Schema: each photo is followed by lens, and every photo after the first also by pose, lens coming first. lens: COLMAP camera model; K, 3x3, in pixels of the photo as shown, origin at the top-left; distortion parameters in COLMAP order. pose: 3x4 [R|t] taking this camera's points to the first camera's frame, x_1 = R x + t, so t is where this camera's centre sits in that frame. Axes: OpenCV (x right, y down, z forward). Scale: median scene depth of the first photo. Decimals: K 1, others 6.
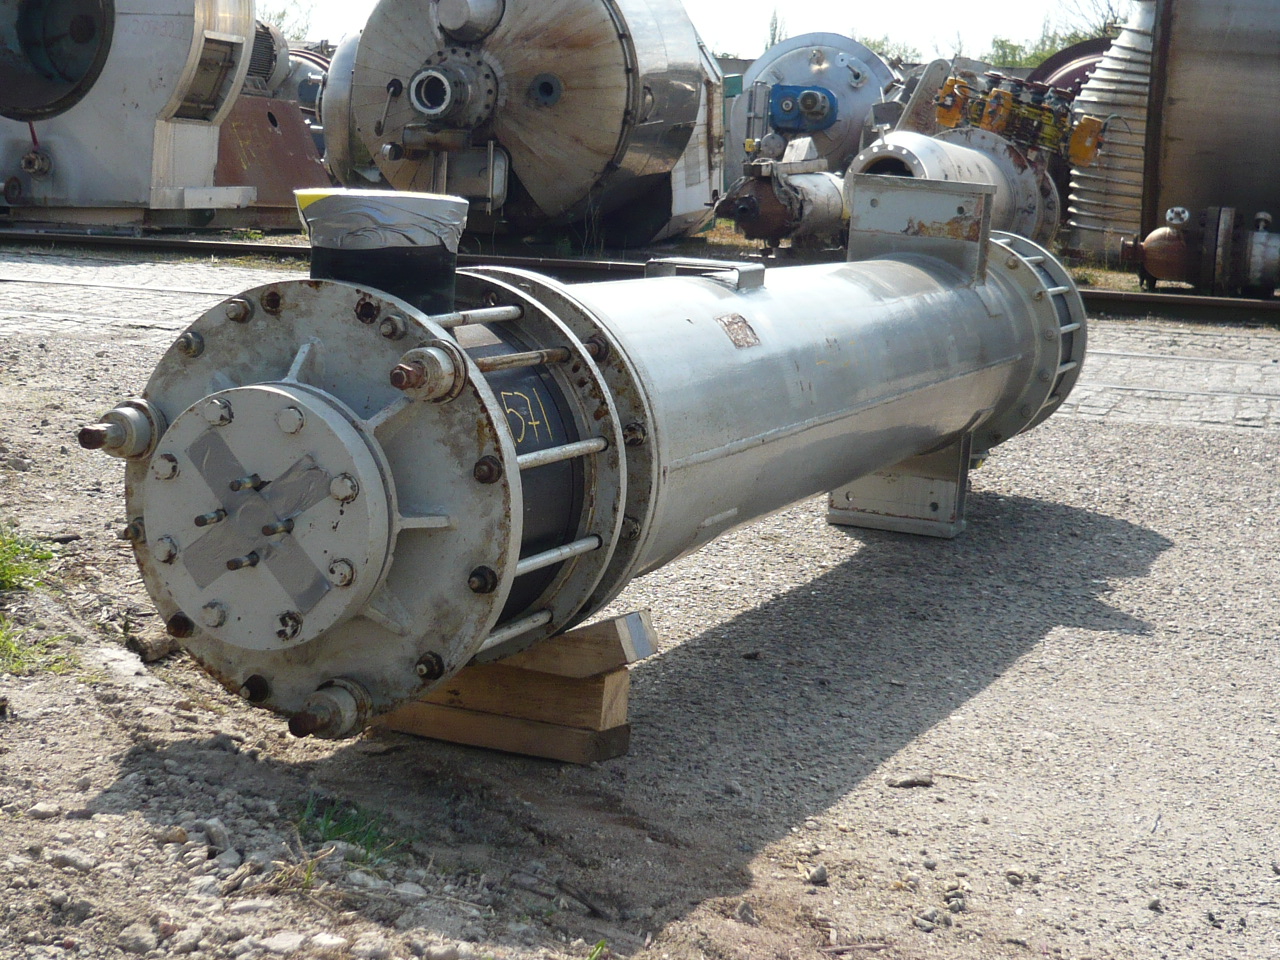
lens RADIAL K [[2130.8, 0, 639.7], [0, 2130.8, 479.2], [0, 0, 1]] dist [-0.128281, 0.000000]
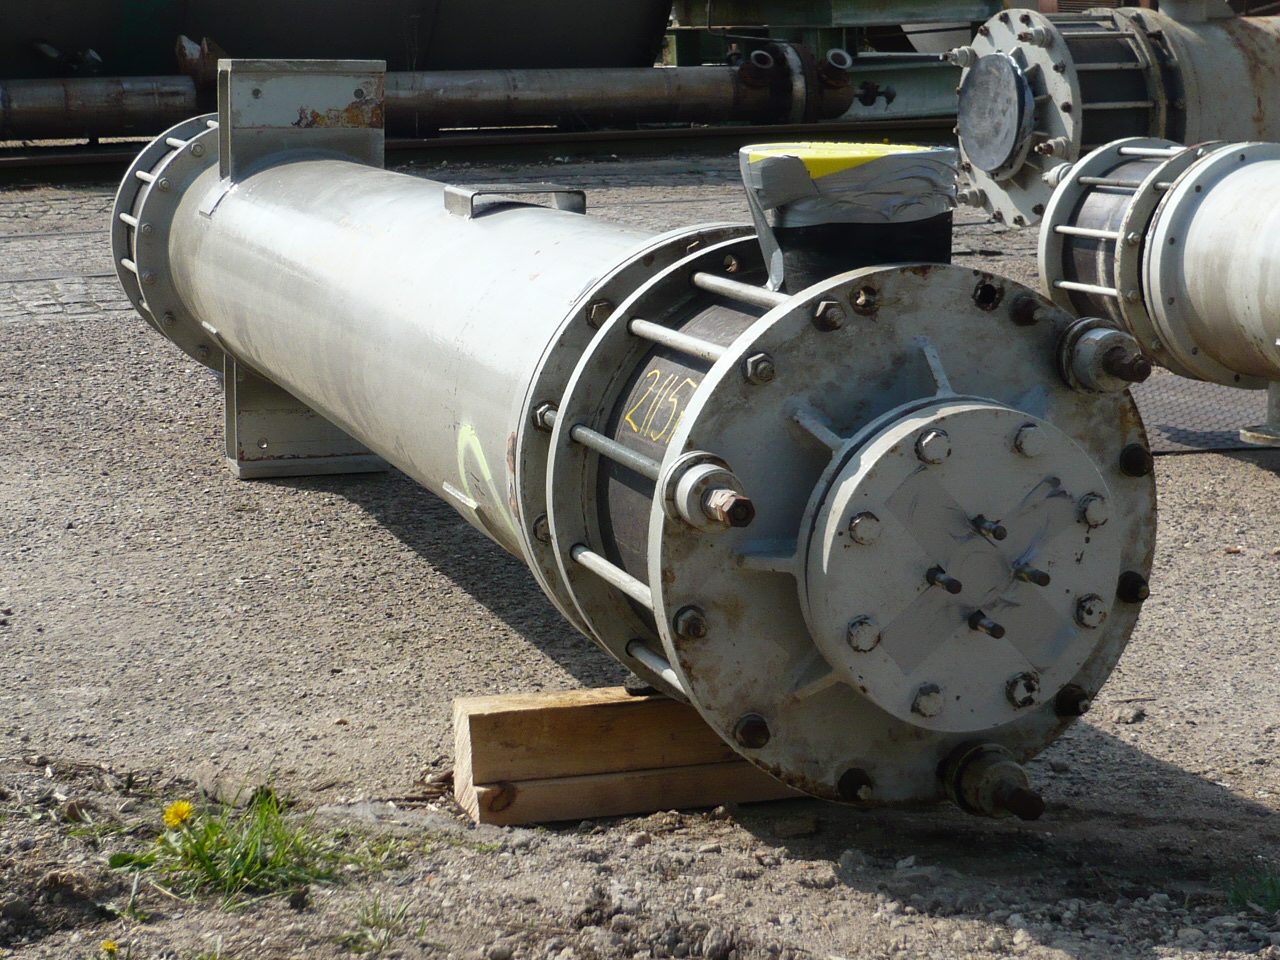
lens RADIAL K [[2394.6, 0, 640.1], [0, 2394.6, 479.7], [0, 0, 1]] dist [-0.129250, 0.000000]
pose [[0.762004, -0.178186, 0.622575, -0.777412], [0.141266, 0.983984, 0.108721, -0.122294], [-0.631976, 0.005103, 0.774971, 0.356168]]
